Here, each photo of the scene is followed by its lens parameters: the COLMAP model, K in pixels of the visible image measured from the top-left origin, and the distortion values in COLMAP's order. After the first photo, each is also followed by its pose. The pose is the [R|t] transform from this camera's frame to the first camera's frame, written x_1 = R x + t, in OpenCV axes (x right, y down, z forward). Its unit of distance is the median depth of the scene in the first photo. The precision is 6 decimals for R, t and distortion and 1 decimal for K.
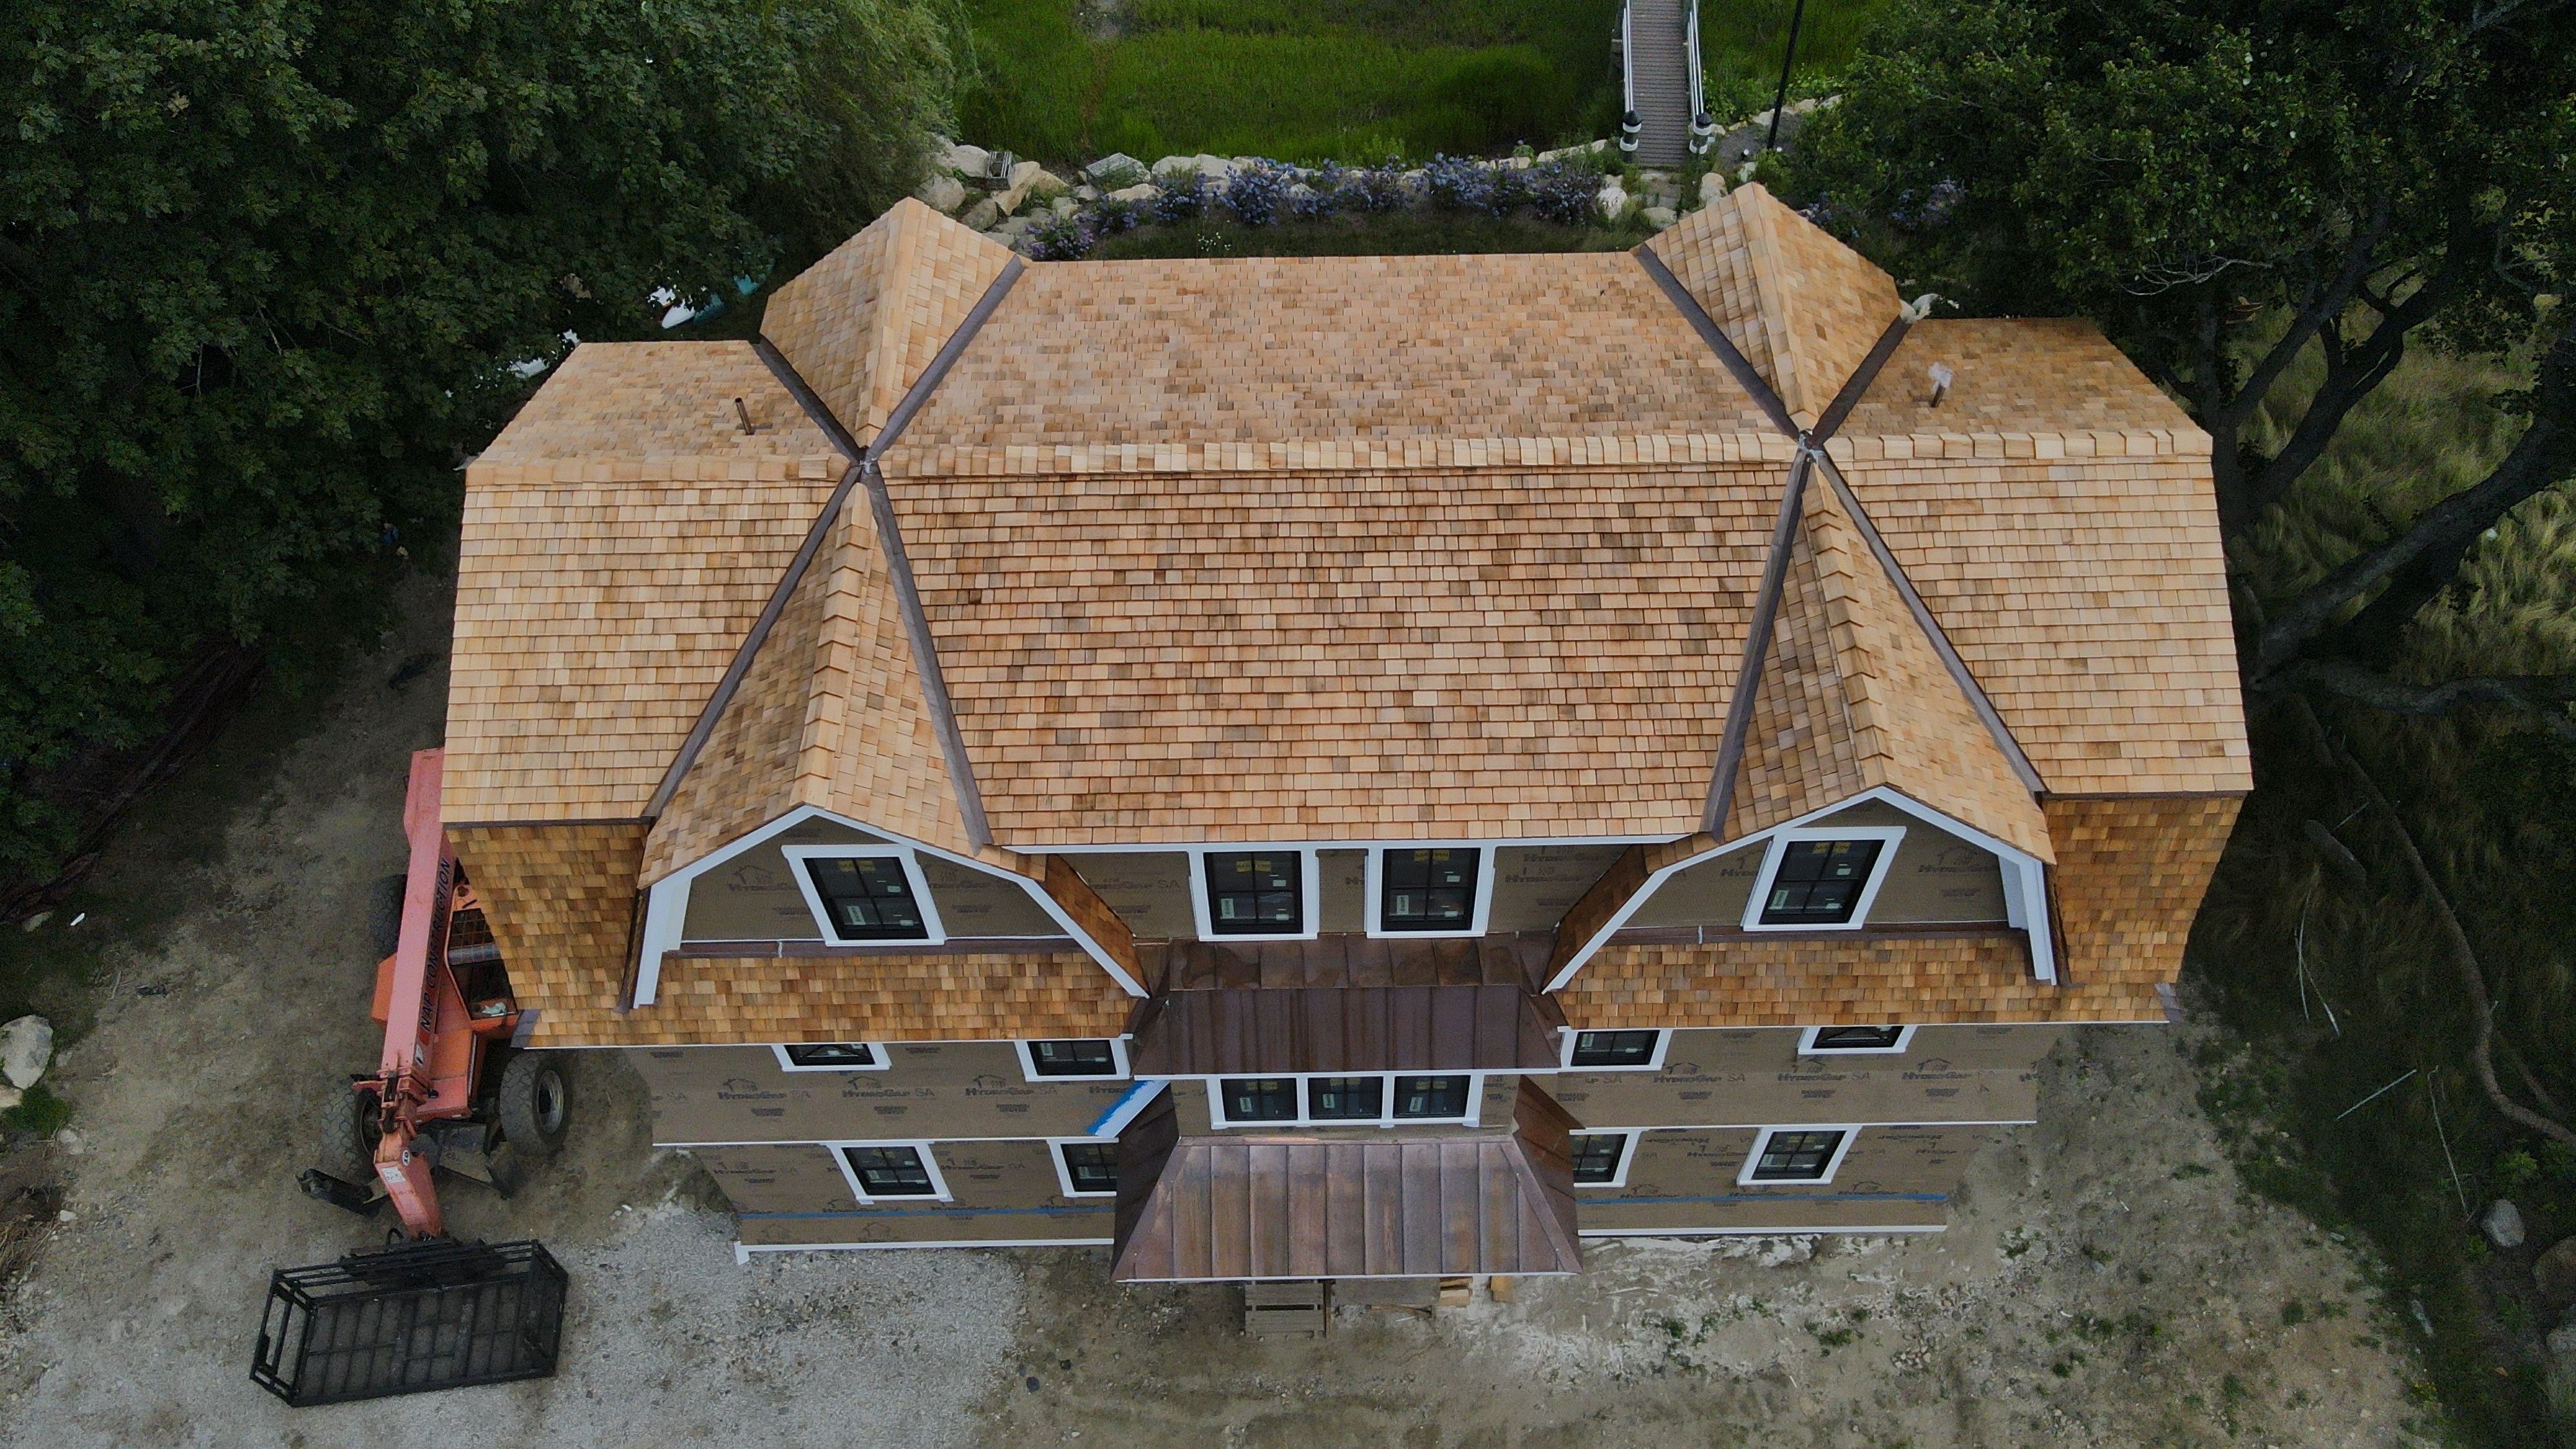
lens RADIAL K [[1888.2, 0, 1298.3], [0, 1888.2, 738.9], [0, 0, 1]] dist [0.010295, 0.017195]
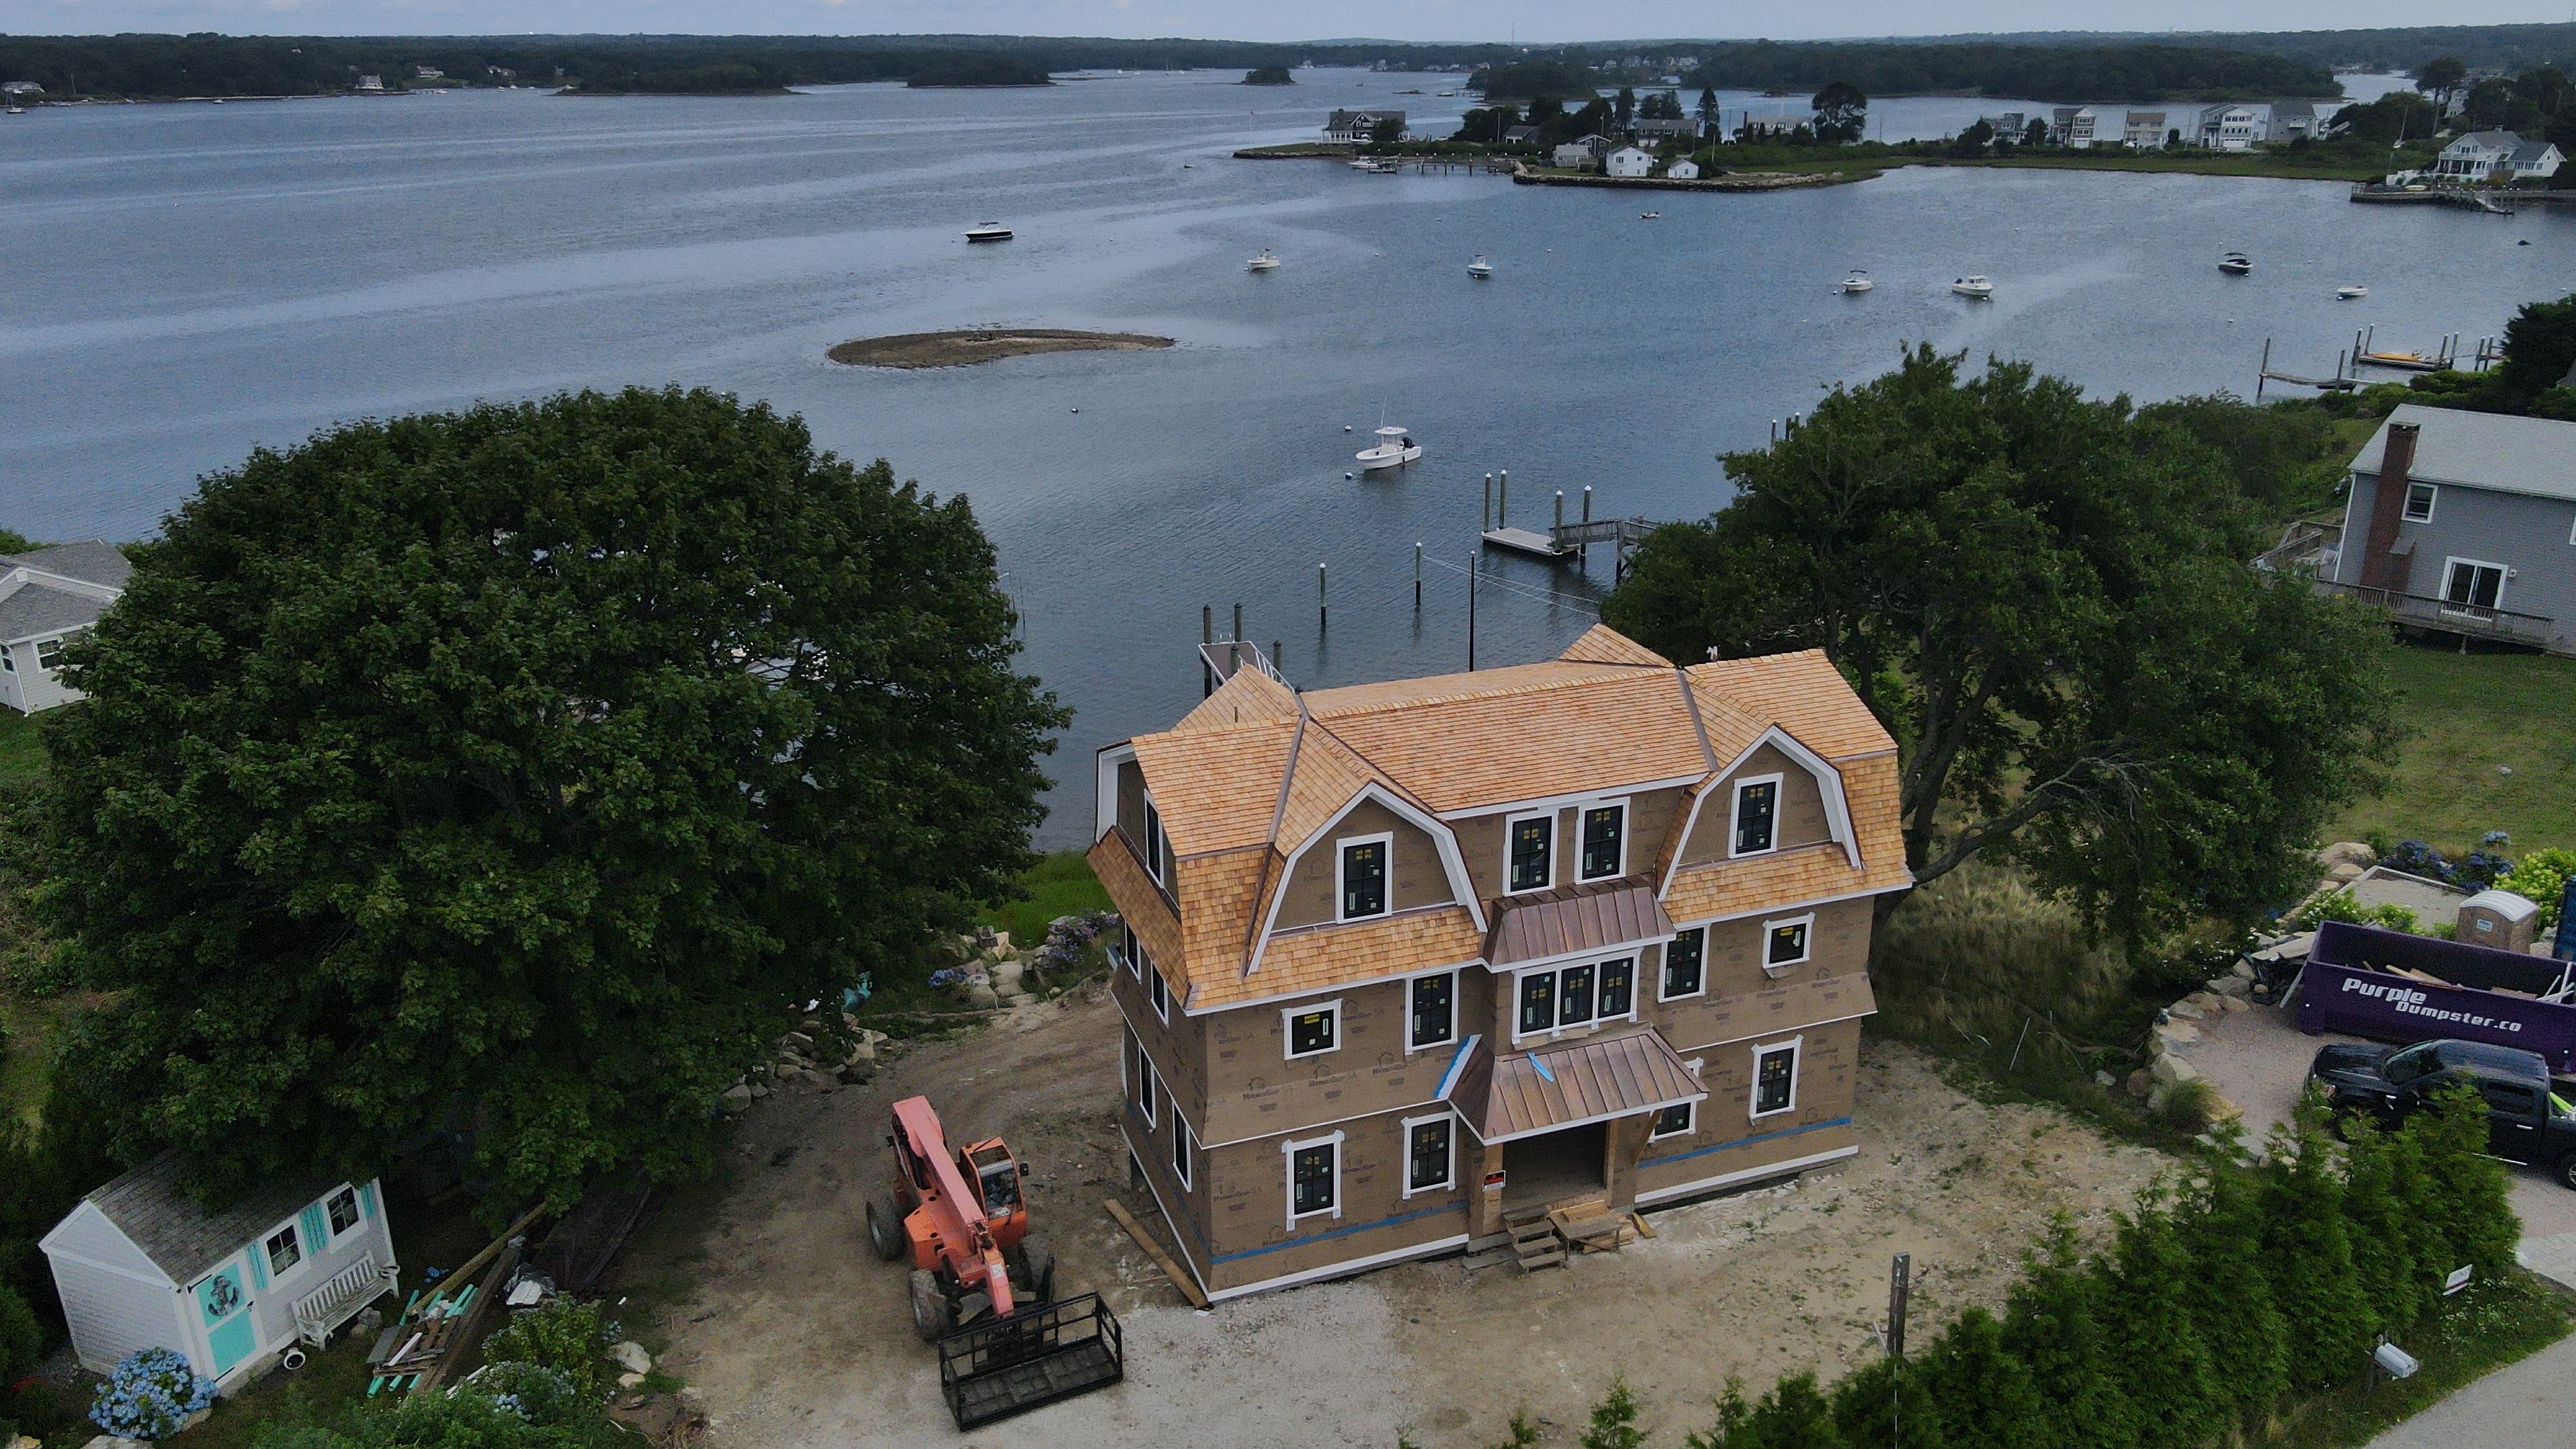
lens RADIAL K [[1888.2, 0, 1300.3], [0, 1888.2, 735.9], [0, 0, 1]] dist [0.010295, 0.017195]
pose [[0.942863, -0.103459, 0.316710, -0.896605], [0.267386, 0.802085, -0.534007, 1.006005], [-0.198781, 0.588180, 0.783920, -0.686621]]
